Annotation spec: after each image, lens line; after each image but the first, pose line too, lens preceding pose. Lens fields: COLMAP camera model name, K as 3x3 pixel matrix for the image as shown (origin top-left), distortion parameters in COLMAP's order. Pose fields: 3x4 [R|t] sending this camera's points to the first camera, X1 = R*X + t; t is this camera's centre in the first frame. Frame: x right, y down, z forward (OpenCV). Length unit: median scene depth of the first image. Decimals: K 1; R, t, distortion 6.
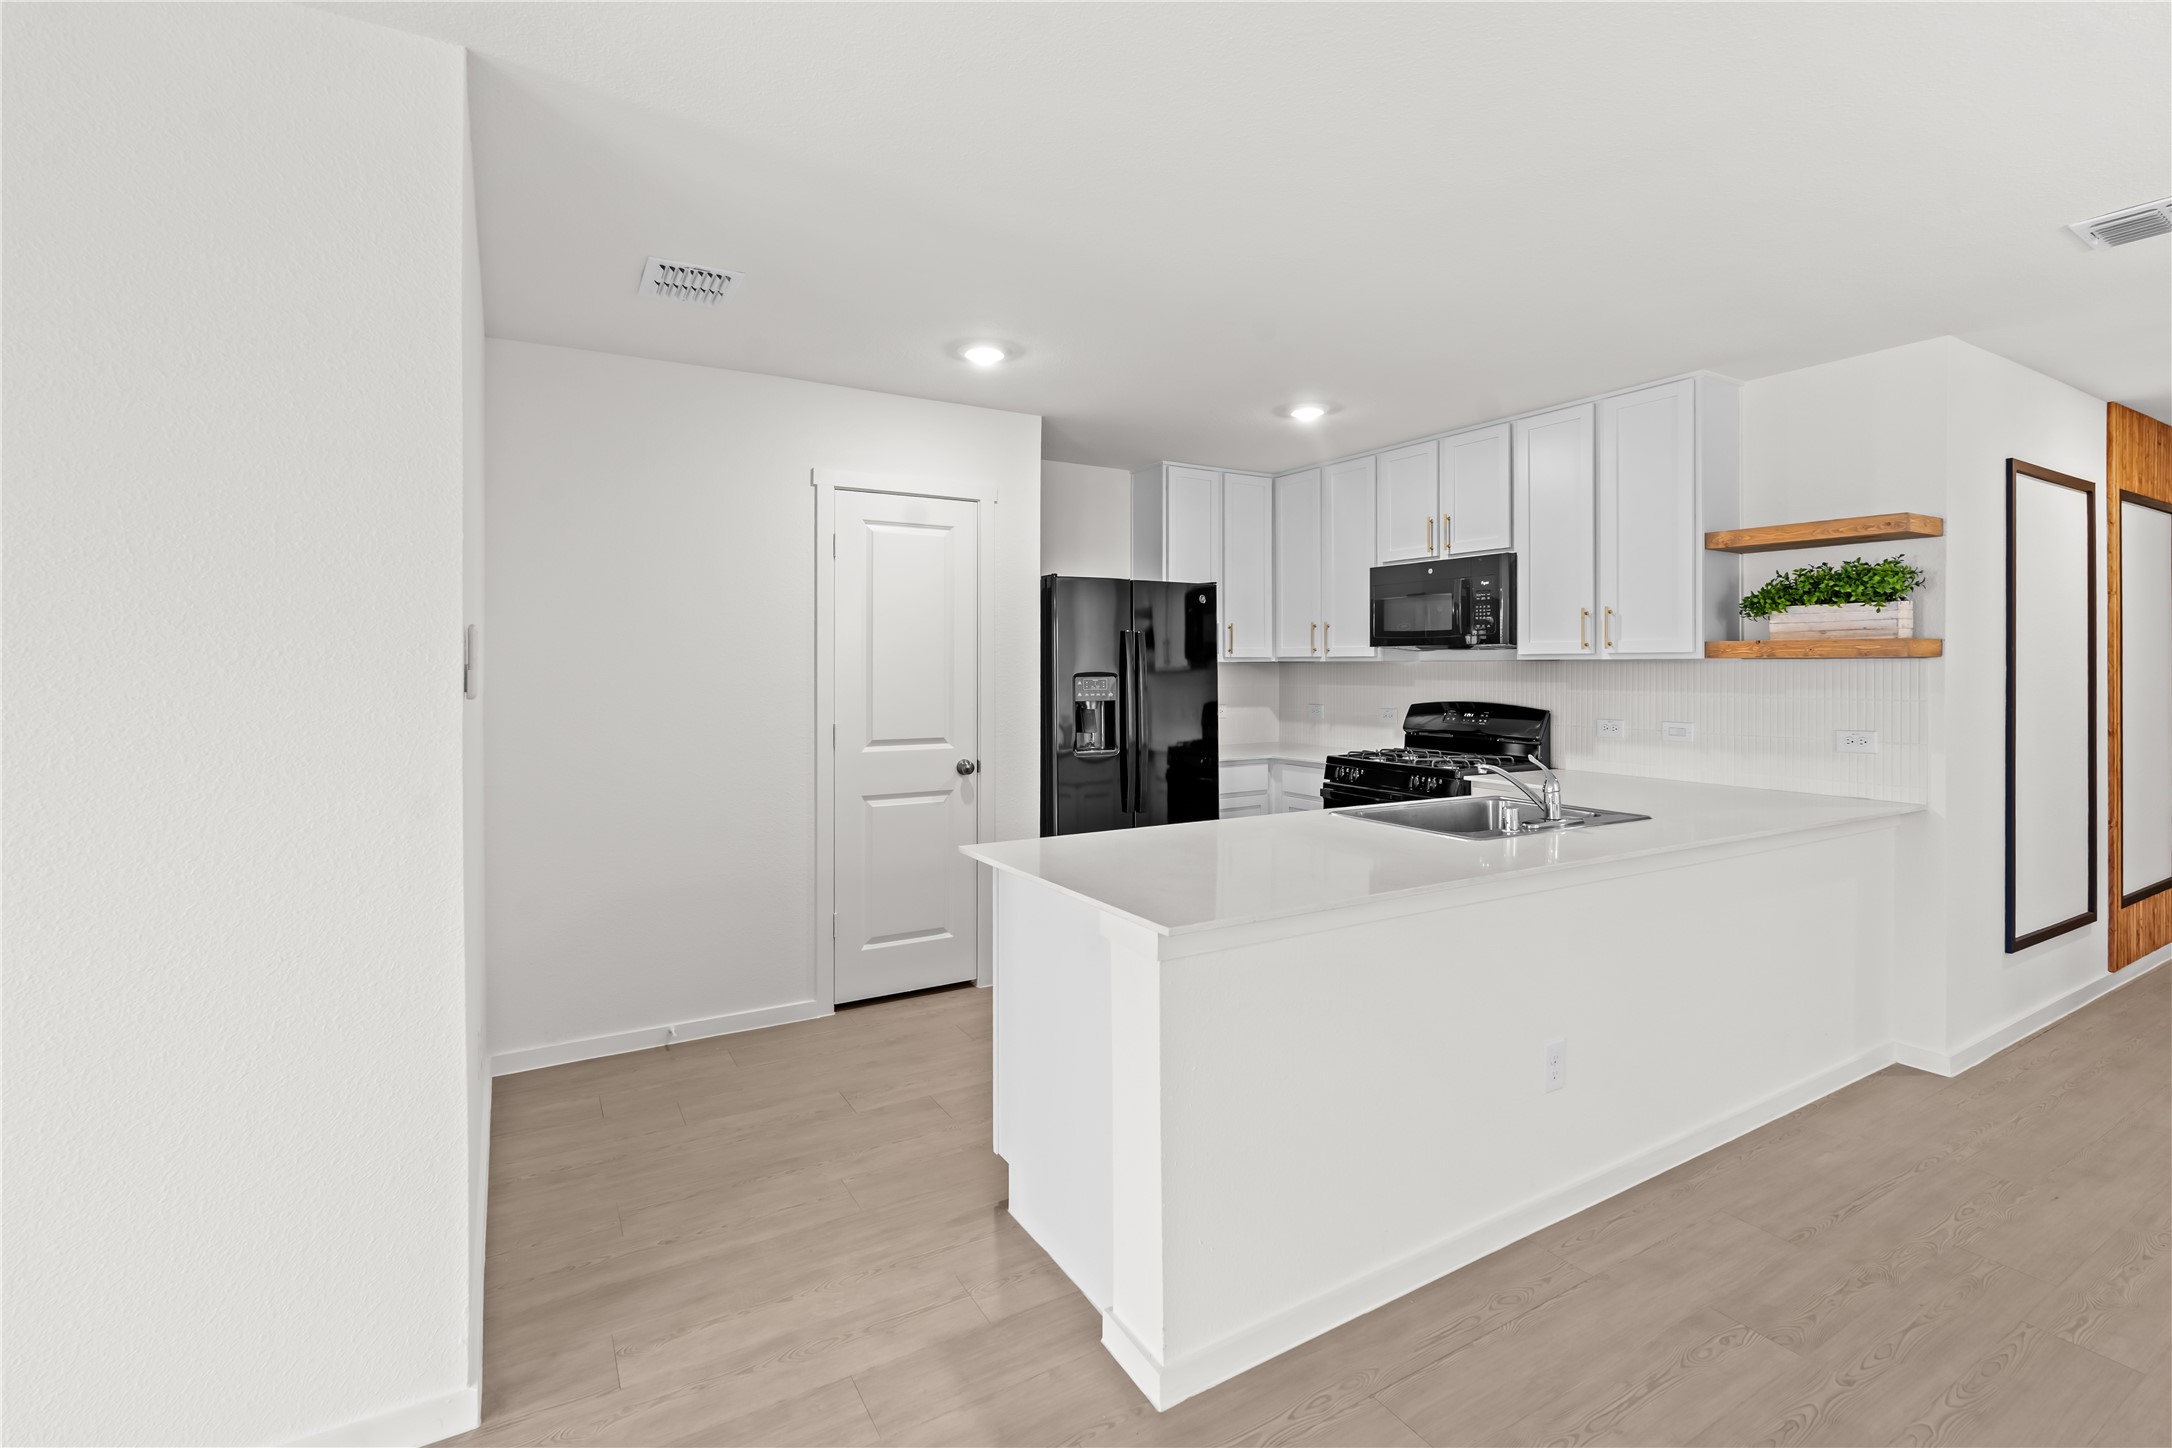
lens RADIAL K [[972.6, 0, 1084.9], [0, 972.6, 668.3], [0, 0, 1]] dist [0.000000, 0.000054]
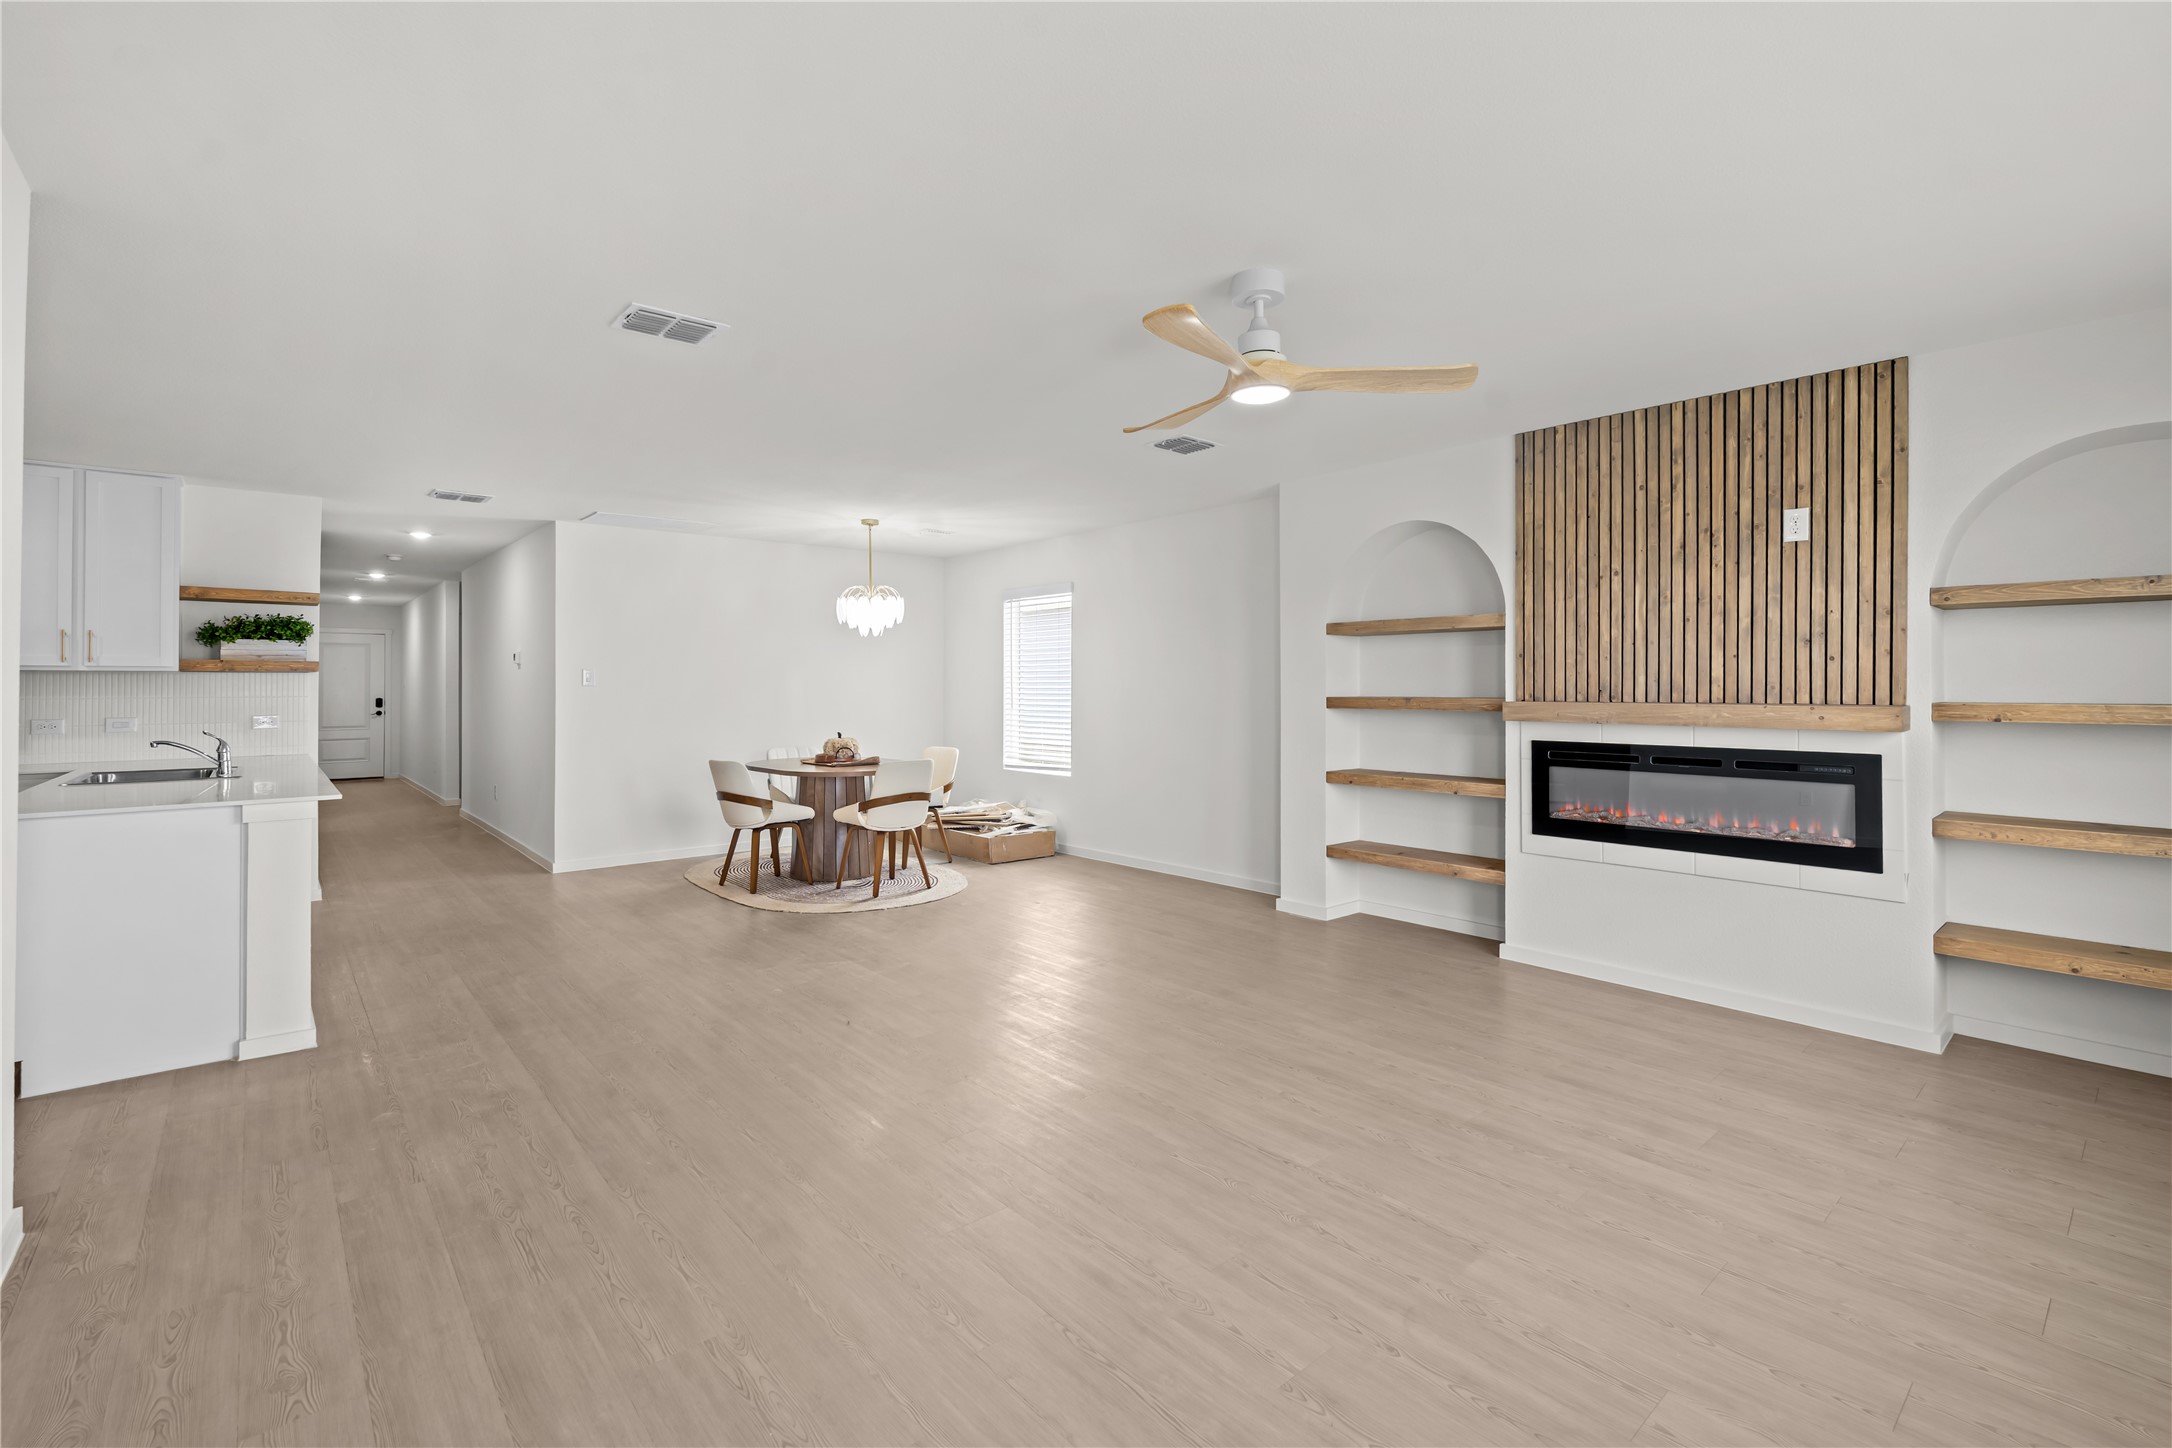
lens RADIAL K [[956.5, 0, 1080.1], [0, 956.5, 685.1], [0, 0, 1]] dist [-0.000781, -0.000131]
pose [[-0.170527, 0.001546, 0.985352, -0.910418], [0.002245, 0.999997, -0.001180, 0.014648], [-0.985350, 0.002011, -0.170530, -0.087471]]
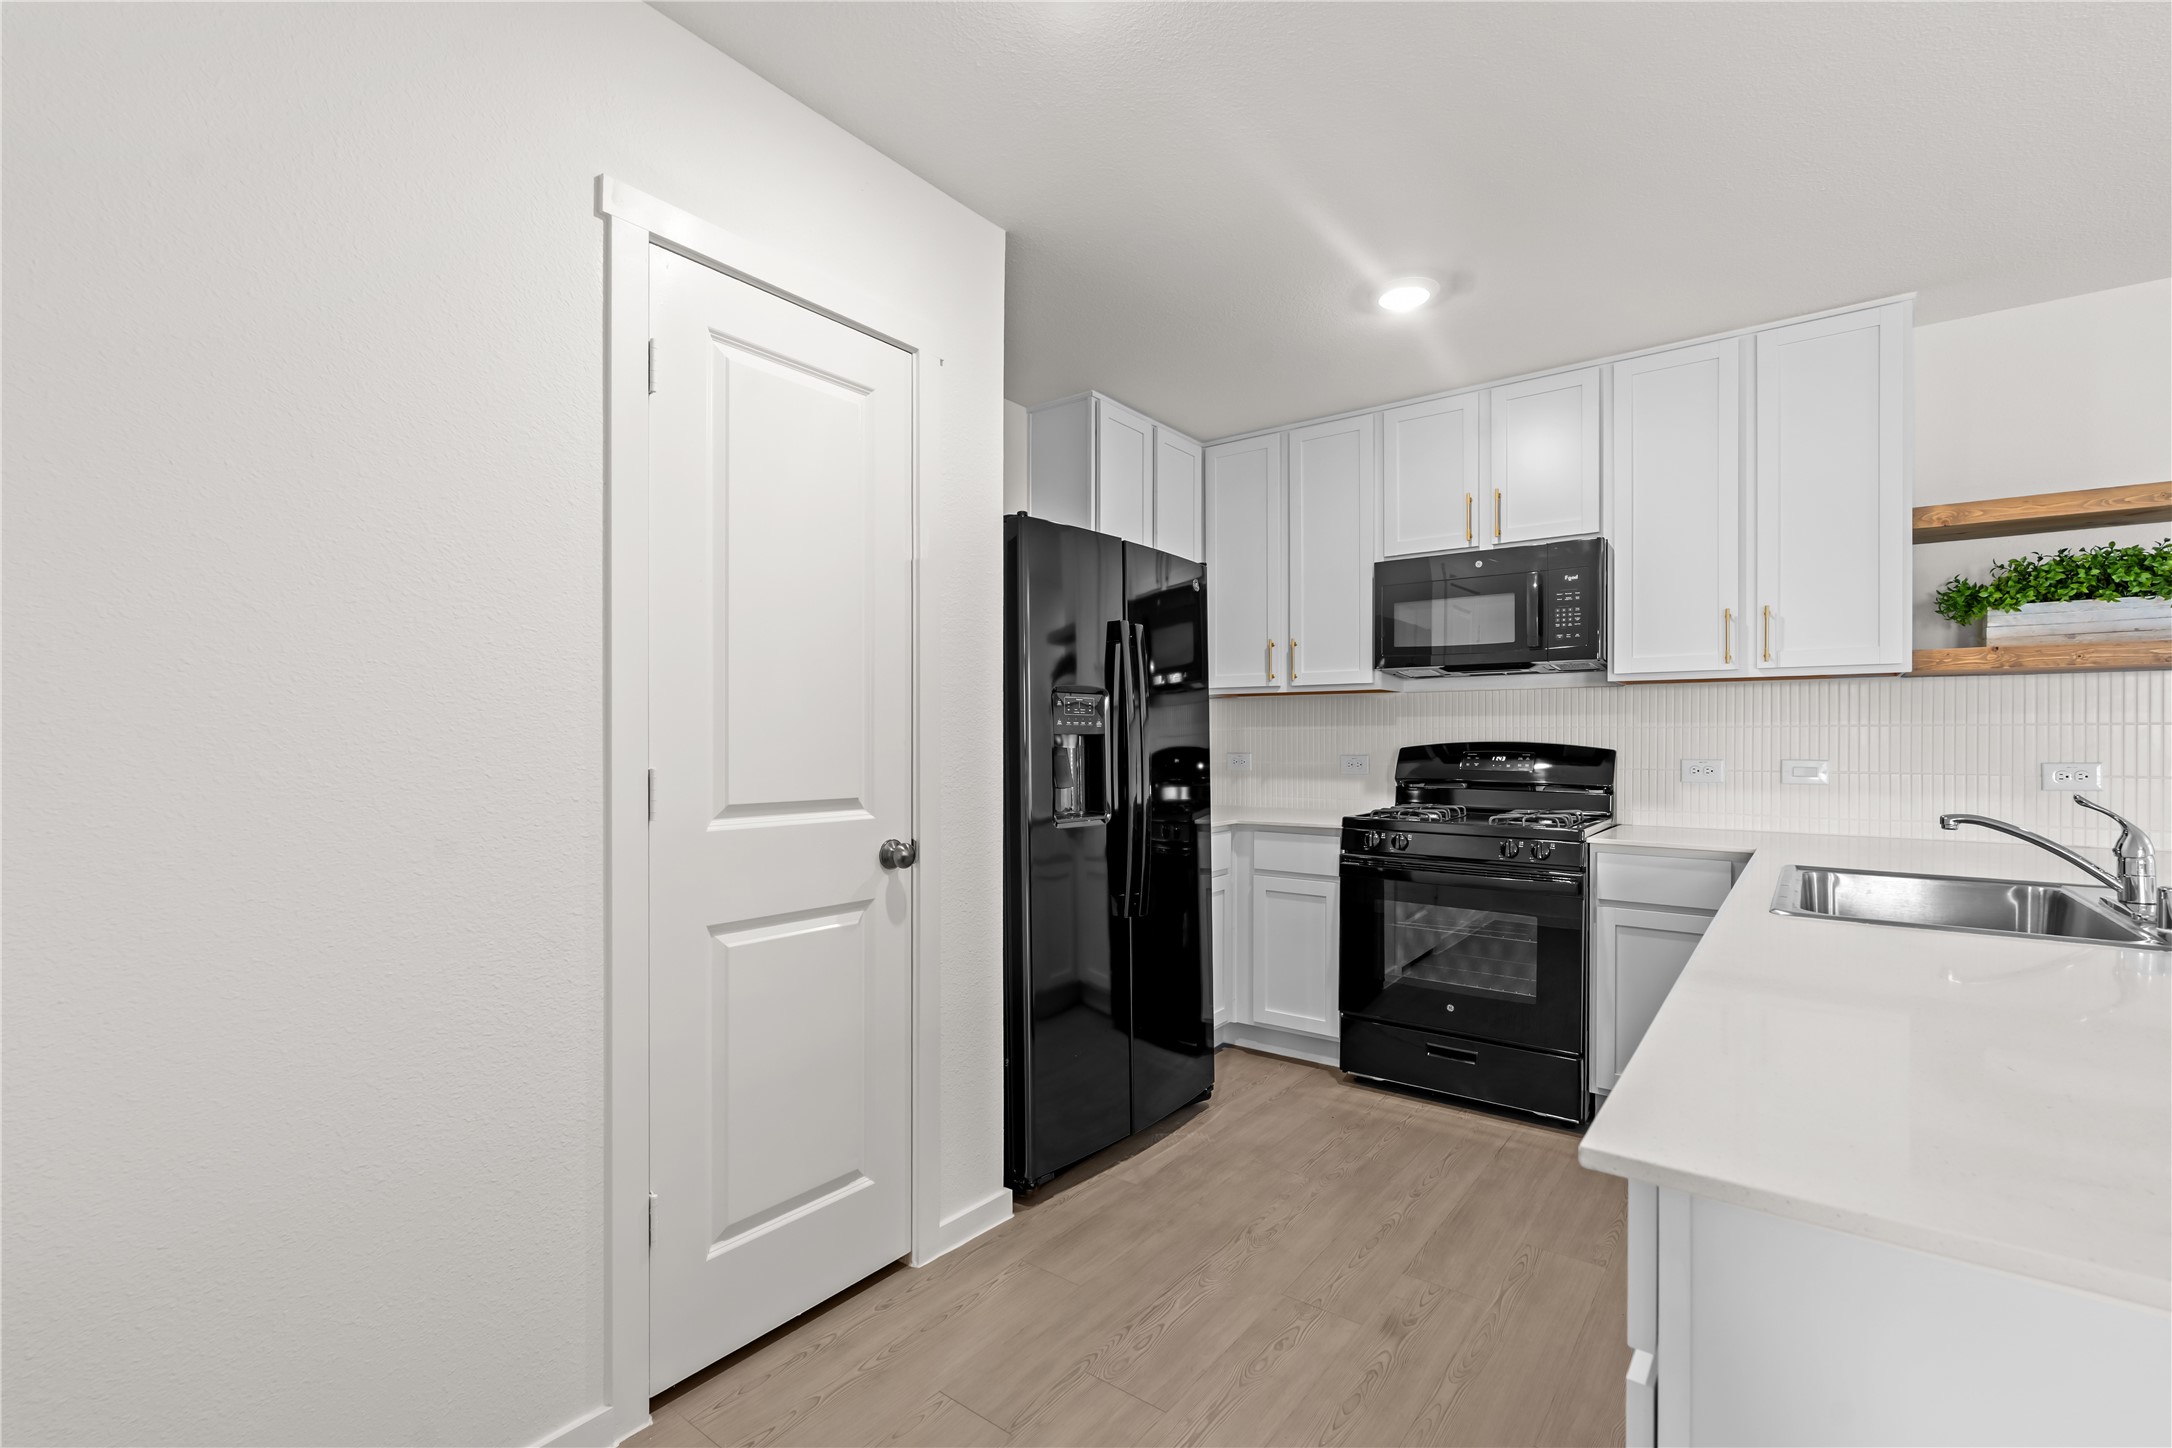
lens RADIAL K [[966.4, 0, 1090.6], [0, 966.4, 745.0], [0, 0, 1]] dist [0.000314, 0.000307]
pose [[0.928731, 0.000505, 0.370754, -0.215961], [-0.001720, 0.999994, 0.002946, 0.040930], [-0.370751, -0.003374, 0.928726, 0.474902]]
